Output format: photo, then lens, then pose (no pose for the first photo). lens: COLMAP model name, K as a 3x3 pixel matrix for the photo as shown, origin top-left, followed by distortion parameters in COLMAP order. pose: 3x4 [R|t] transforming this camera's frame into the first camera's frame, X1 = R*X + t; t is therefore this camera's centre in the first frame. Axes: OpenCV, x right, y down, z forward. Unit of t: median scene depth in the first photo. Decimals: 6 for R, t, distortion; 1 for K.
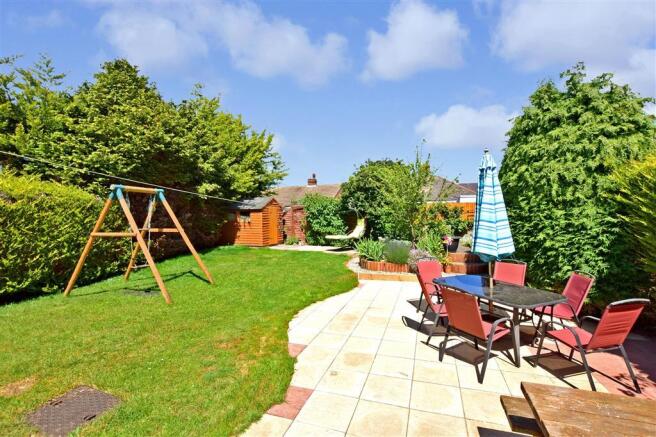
lens RADIAL K [[291.0, 0, 330.7], [0, 291.0, 218.6], [0, 0, 1]] dist [-0.037435, 0.007116]
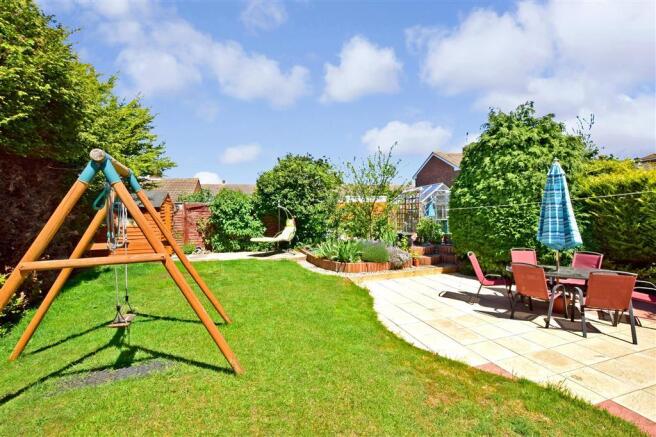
lens RADIAL K [[291.0, 0, 330.7], [0, 291.0, 218.6], [0, 0, 1]] dist [-0.037435, 0.007116]
pose [[0.815964, -0.018029, 0.577821, -0.483216], [0.016697, 0.999832, 0.007618, -0.005495], [-0.577861, 0.003432, 0.816128, 0.286415]]
